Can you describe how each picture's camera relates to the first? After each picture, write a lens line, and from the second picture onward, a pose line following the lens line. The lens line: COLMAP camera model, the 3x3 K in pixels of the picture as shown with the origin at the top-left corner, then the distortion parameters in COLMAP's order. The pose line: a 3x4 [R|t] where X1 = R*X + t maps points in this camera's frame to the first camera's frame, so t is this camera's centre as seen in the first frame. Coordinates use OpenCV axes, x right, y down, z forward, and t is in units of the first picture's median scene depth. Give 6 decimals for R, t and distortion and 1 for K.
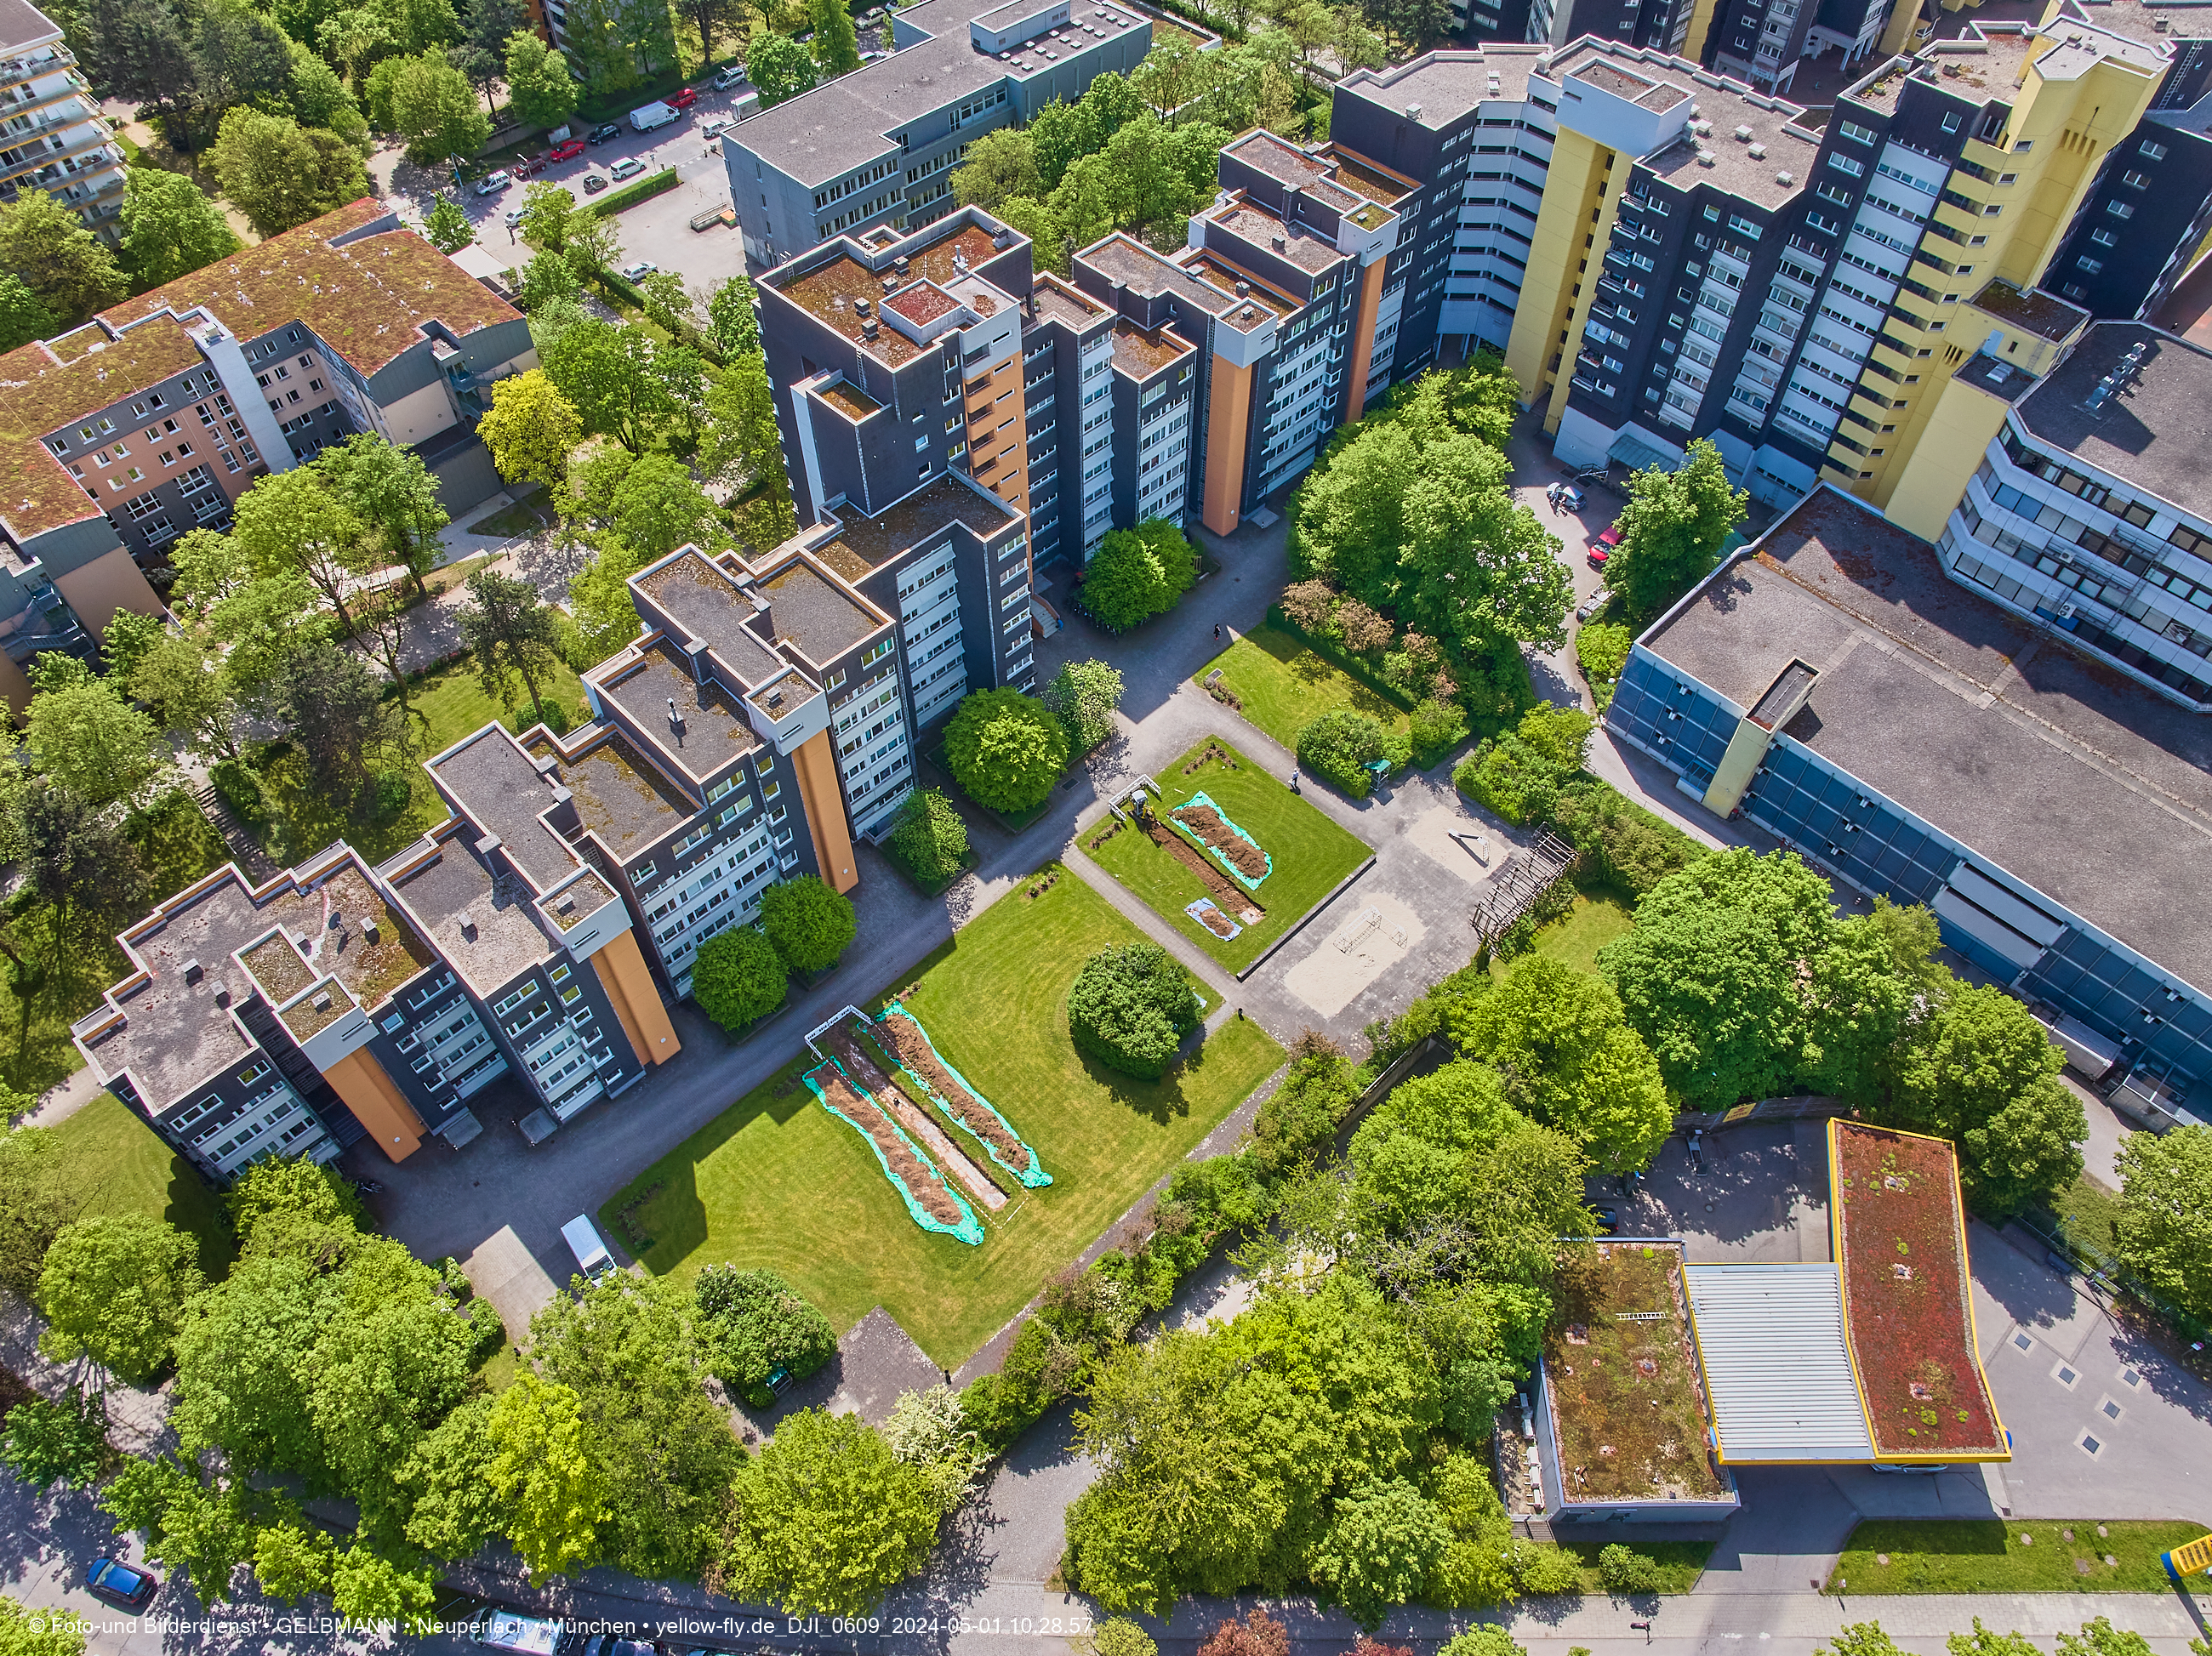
lens RADIAL K [[1552.7, 0, 1100.0], [0, 1552.7, 826.8], [0, 0, 1]] dist [-0.053166, 0.011652]
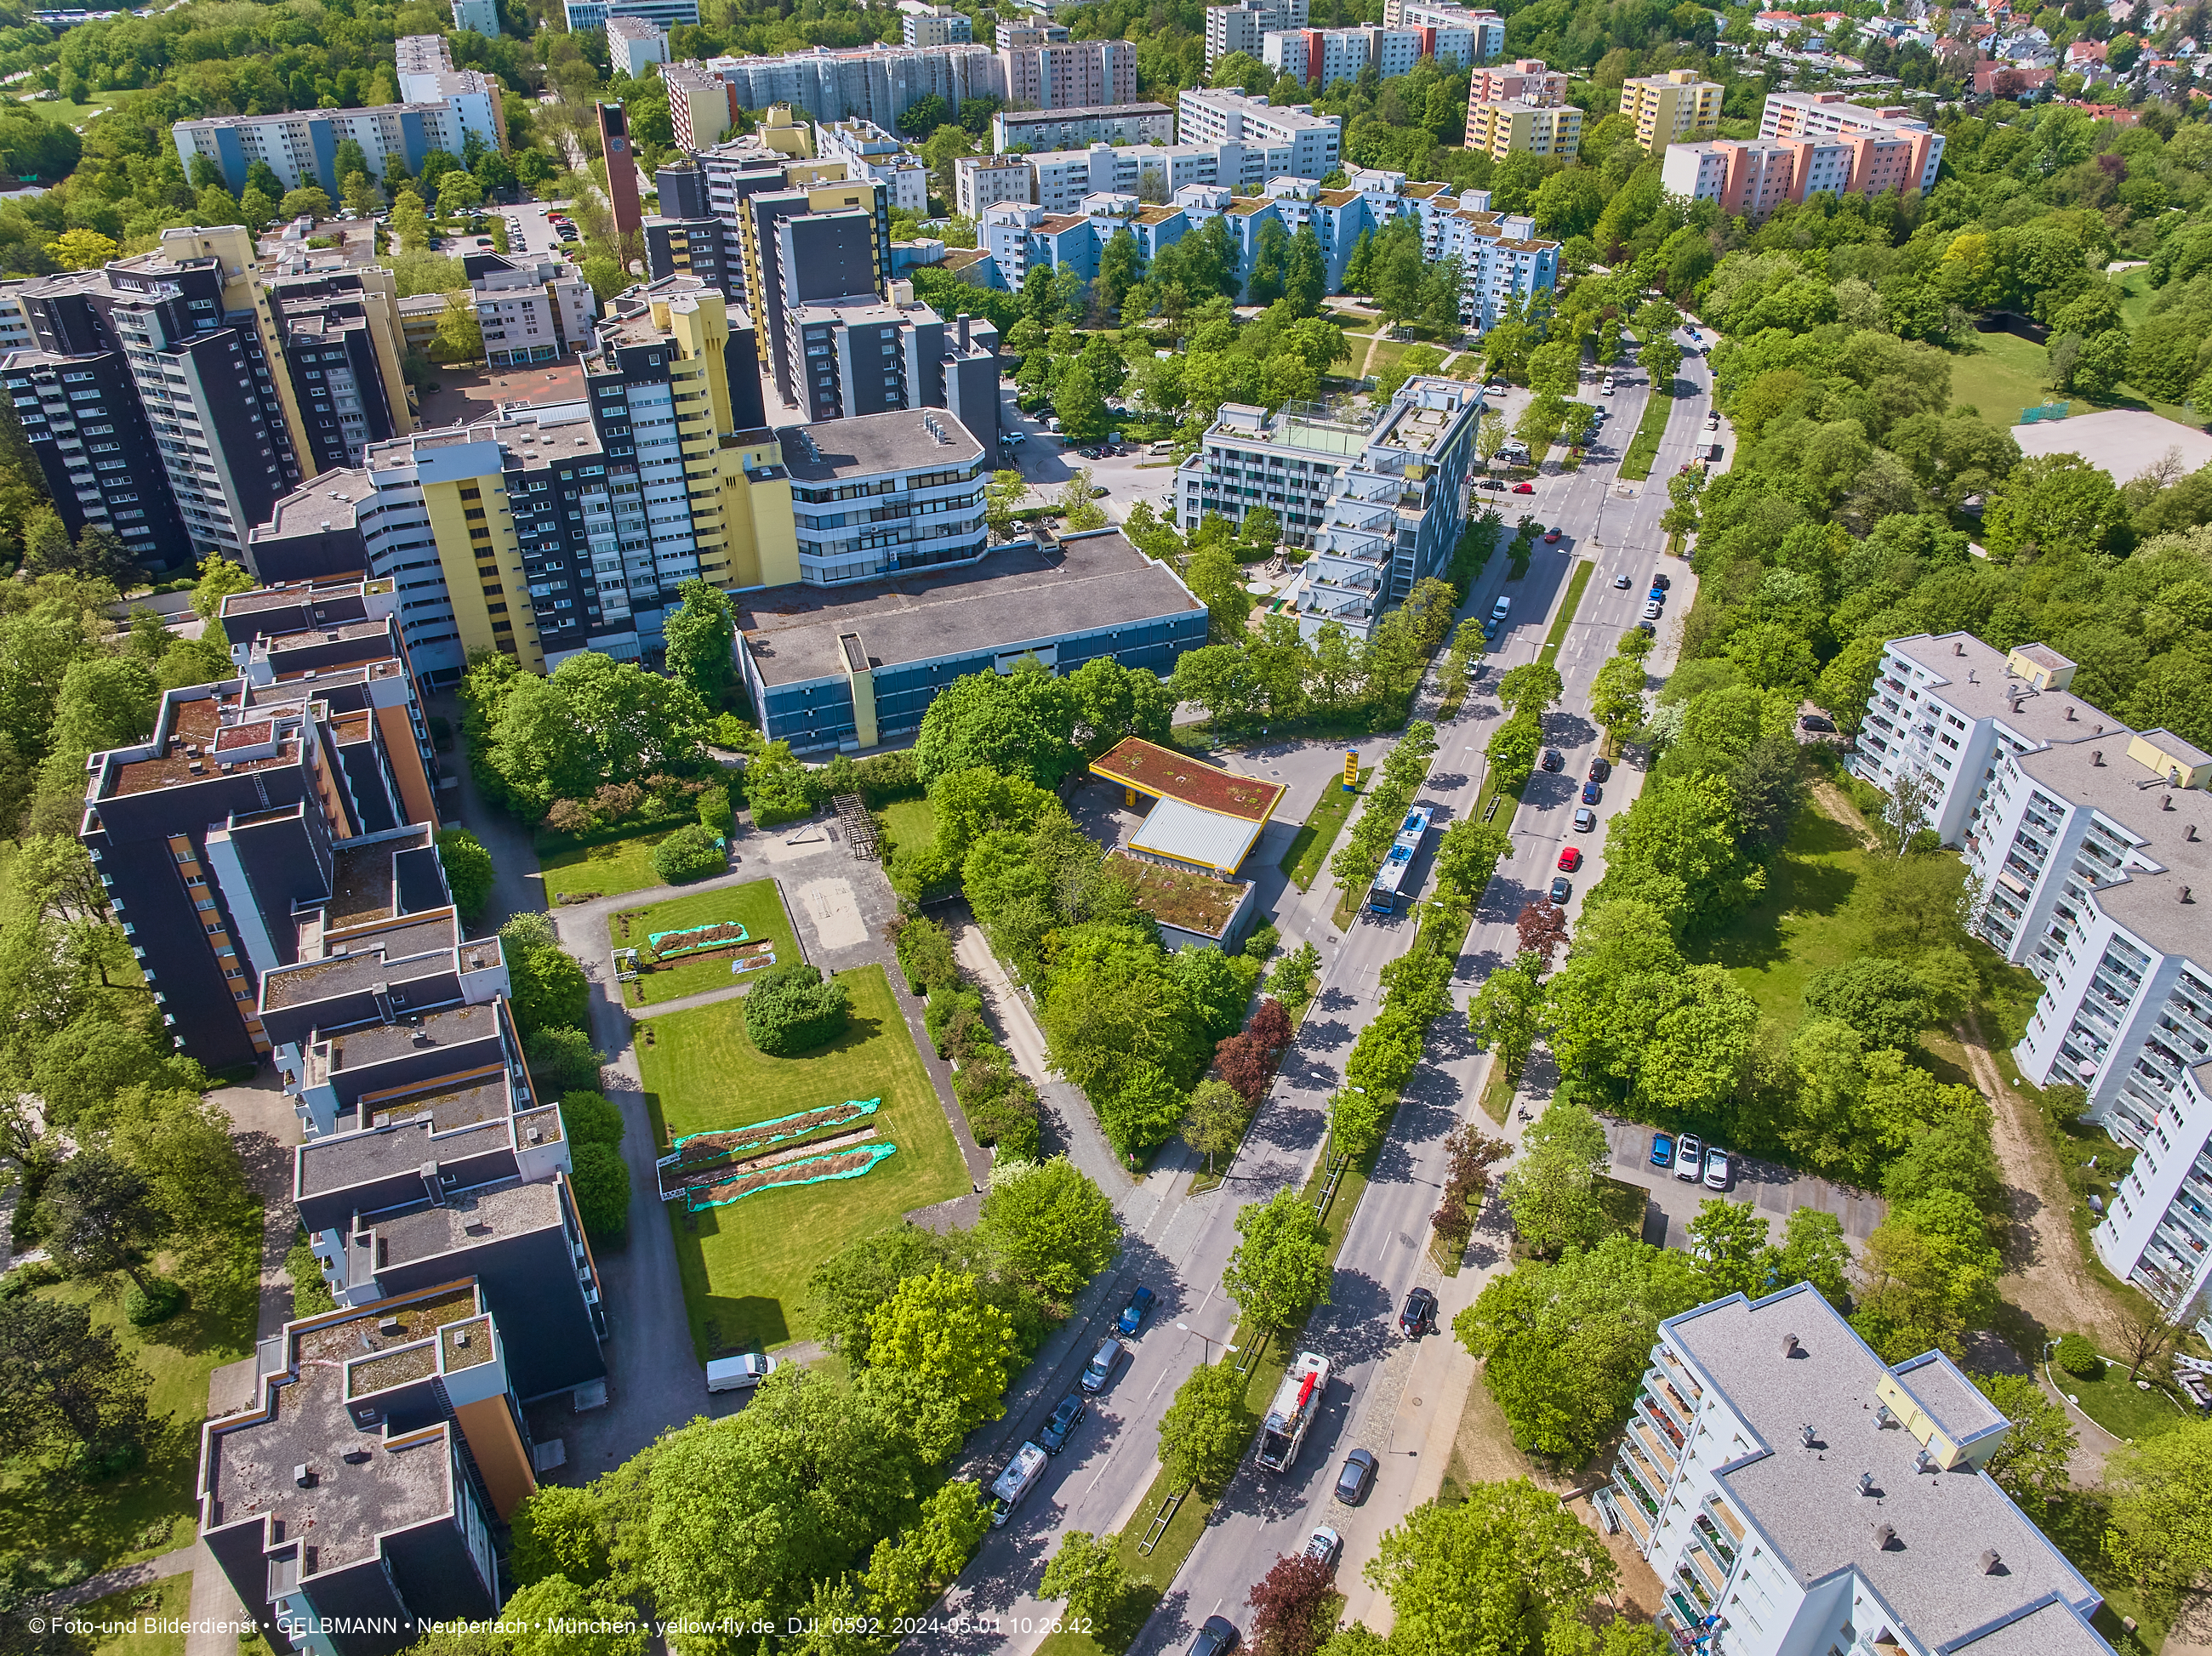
lens RADIAL K [[1552.7, 0, 1104.6], [0, 1552.7, 832.3], [0, 0, 1]] dist [-0.053166, 0.011652]
pose [[0.394813, -0.524378, 0.754421, -0.715904], [0.729278, 0.678298, 0.089812, 0.080867], [-0.558818, 0.514723, 0.650217, -0.084225]]
